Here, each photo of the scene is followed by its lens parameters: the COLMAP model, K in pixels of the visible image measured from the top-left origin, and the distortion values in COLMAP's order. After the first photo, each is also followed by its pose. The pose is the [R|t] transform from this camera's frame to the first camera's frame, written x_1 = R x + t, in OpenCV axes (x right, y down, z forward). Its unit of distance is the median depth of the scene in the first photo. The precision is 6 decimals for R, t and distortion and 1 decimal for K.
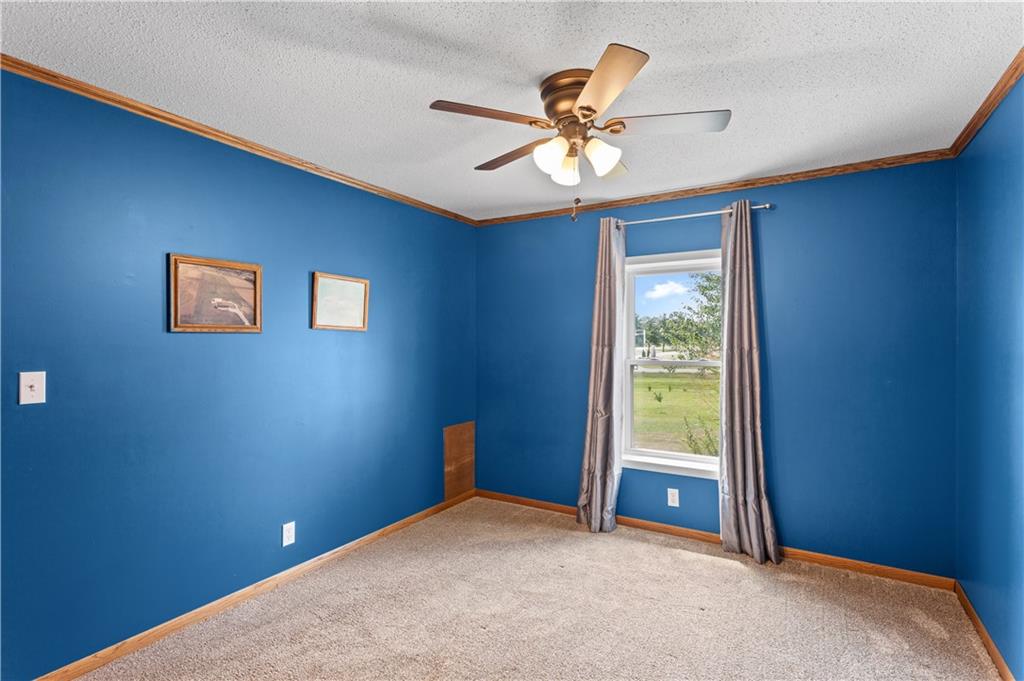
lens RADIAL K [[492.5, 0, 512.0], [0, 492.5, 340.5], [0, 0, 1]] dist [-0.000374, 0.000011]
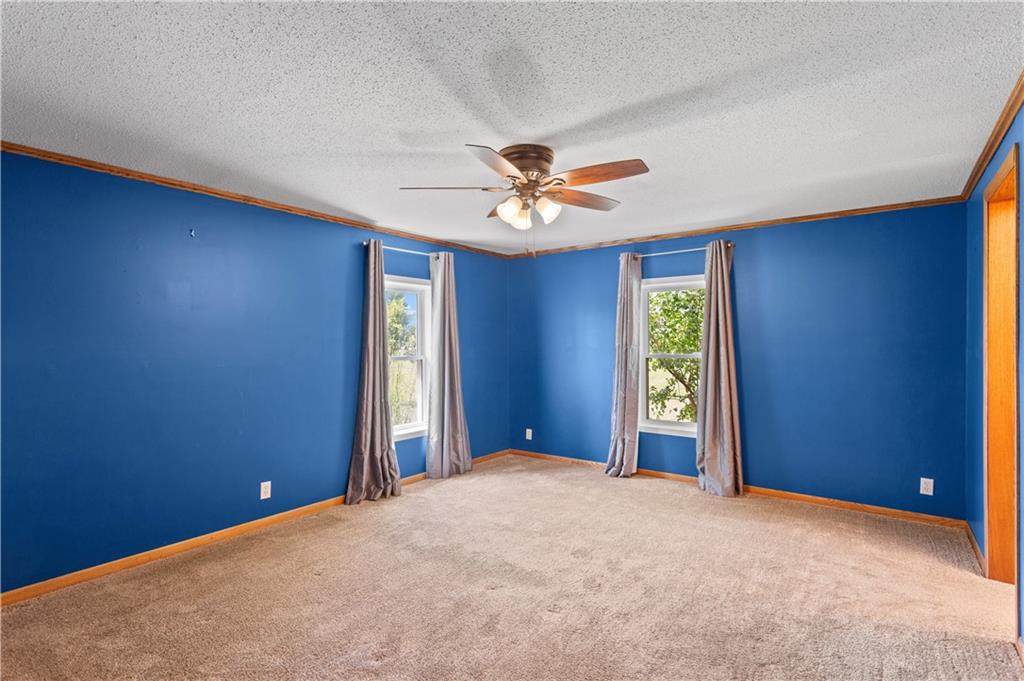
lens RADIAL K [[492.5, 0, 512.0], [0, 492.5, 340.5], [0, 0, 1]] dist [-0.000374, 0.000011]
pose [[0.102714, 0.000317, 0.994711, -1.041204], [-0.001550, 0.999999, -0.000159, -0.002348], [-0.994710, -0.001526, 0.102715, 0.598119]]
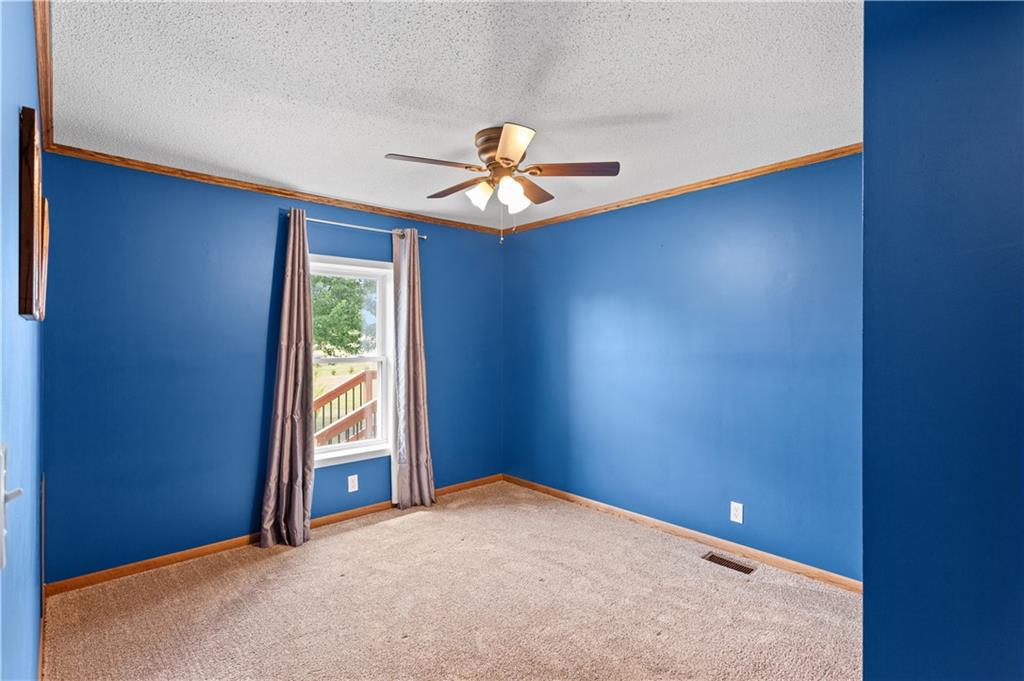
lens RADIAL K [[499.2, 0, 517.9], [0, 499.2, 336.1], [0, 0, 1]] dist [0.002800, 0.000798]
pose [[0.275621, 0.004790, 0.961254, -0.664913], [-0.001676, 0.999988, -0.004502, -0.001776], [-0.961265, -0.000370, 0.275626, 0.363471]]
